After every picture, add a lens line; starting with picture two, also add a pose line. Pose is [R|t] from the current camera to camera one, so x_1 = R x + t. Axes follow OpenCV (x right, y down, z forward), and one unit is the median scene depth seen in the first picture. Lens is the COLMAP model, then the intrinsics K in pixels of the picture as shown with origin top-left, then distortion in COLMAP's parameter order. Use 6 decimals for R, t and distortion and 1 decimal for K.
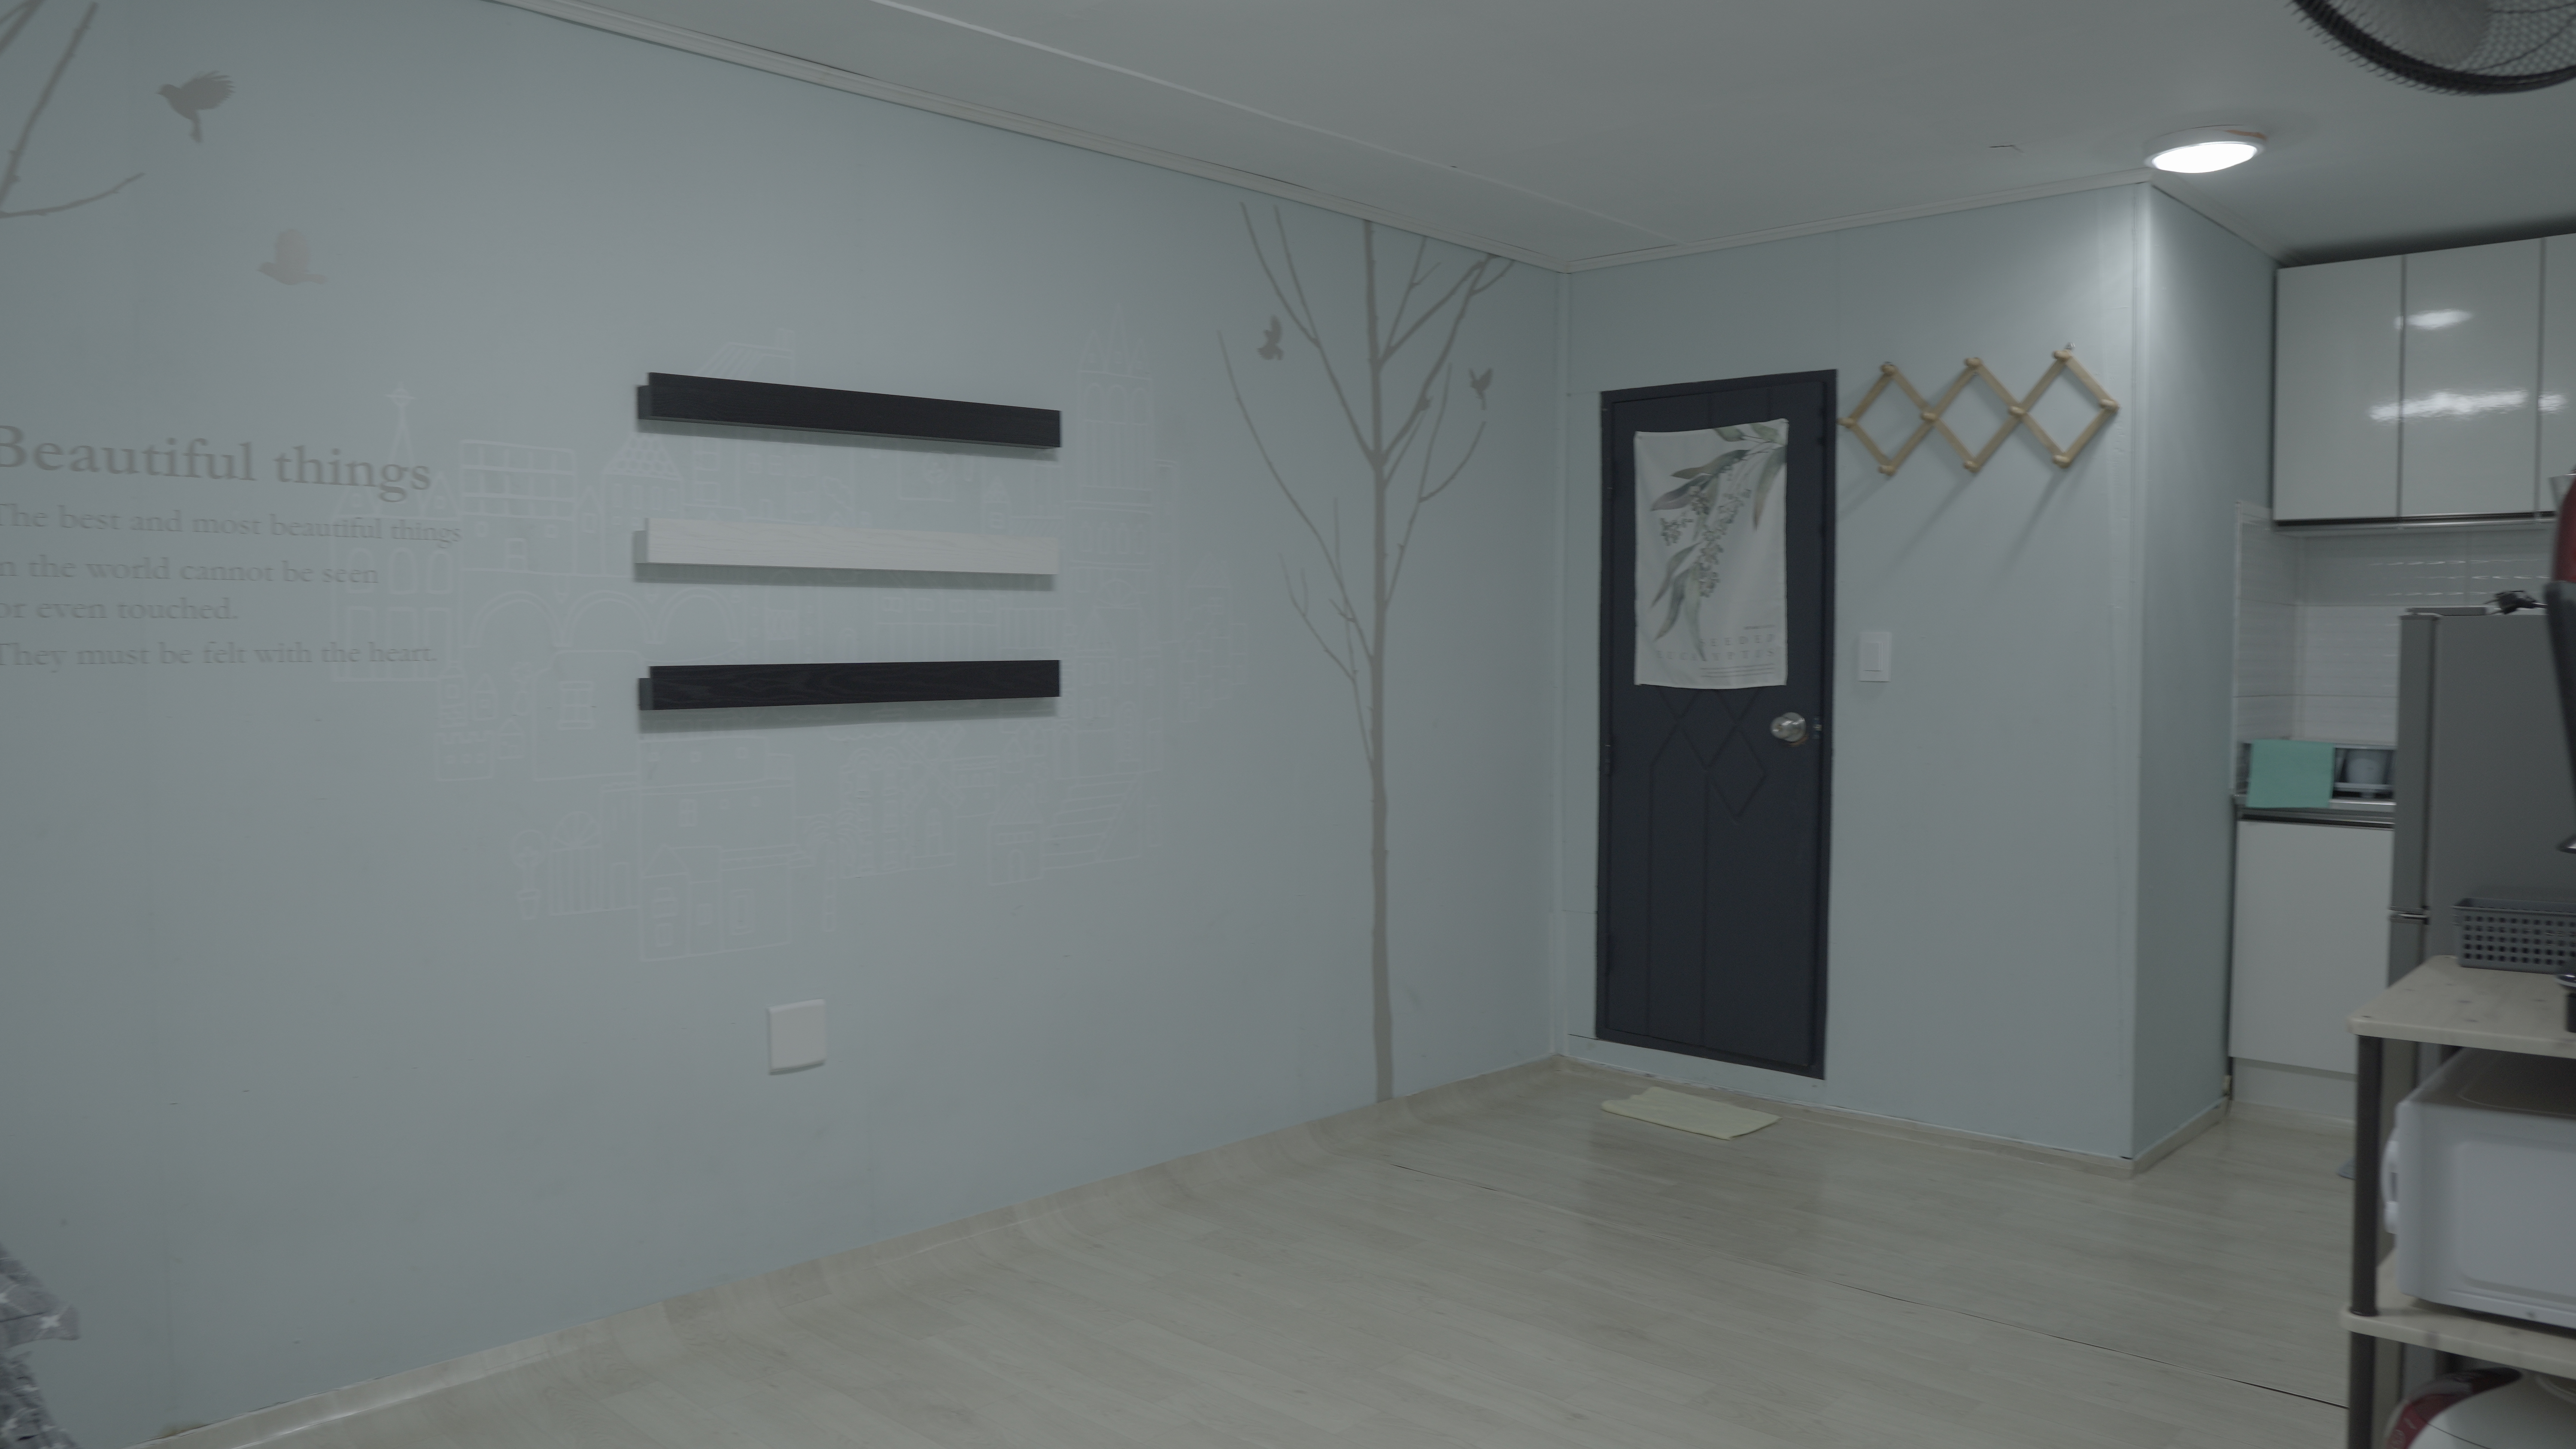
lens RADIAL K [[1812.6, 0, 1299.5], [0, 1812.6, 719.9], [0, 0, 1]] dist [-0.103362, 0.068591]
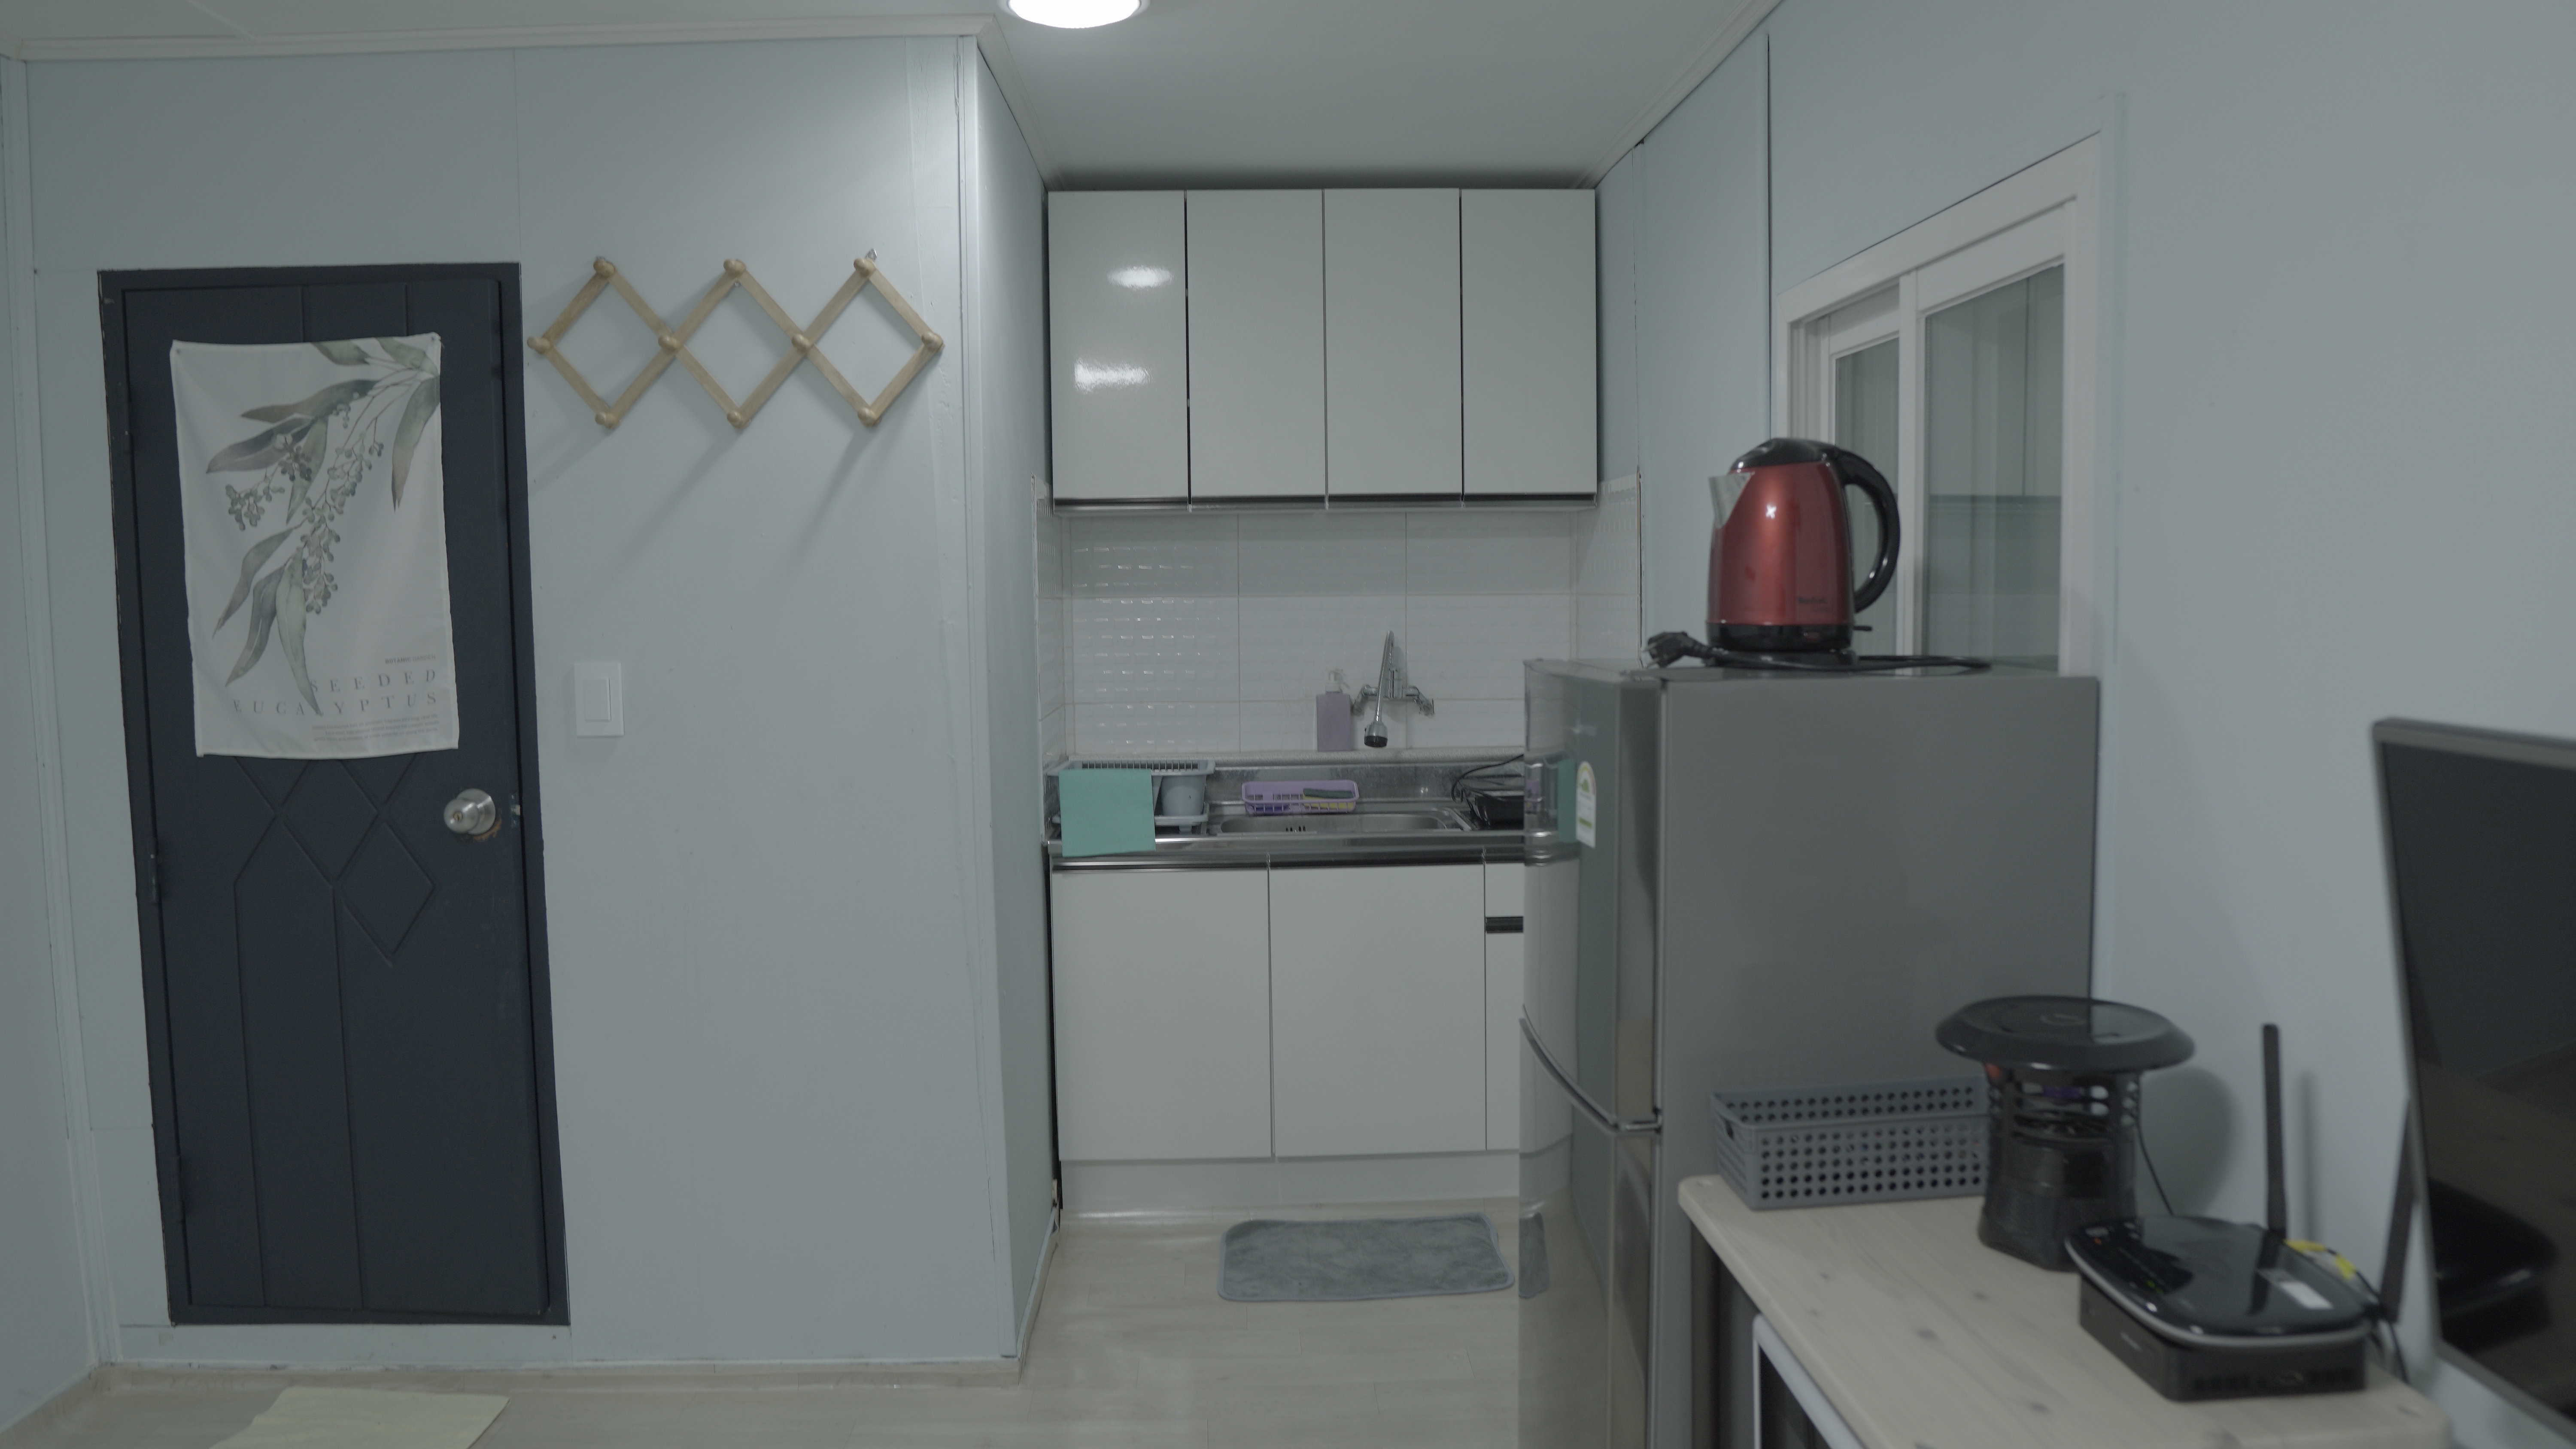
lens RADIAL K [[1812.6, 0, 1293.6], [0, 1812.6, 745.3], [0, 0, 1]] dist [-0.103362, 0.068591]
pose [[0.715356, -0.071581, 0.695084, 0.039650], [0.045298, 0.997397, 0.056095, -0.042659], [-0.697290, -0.008642, 0.716737, 0.331527]]
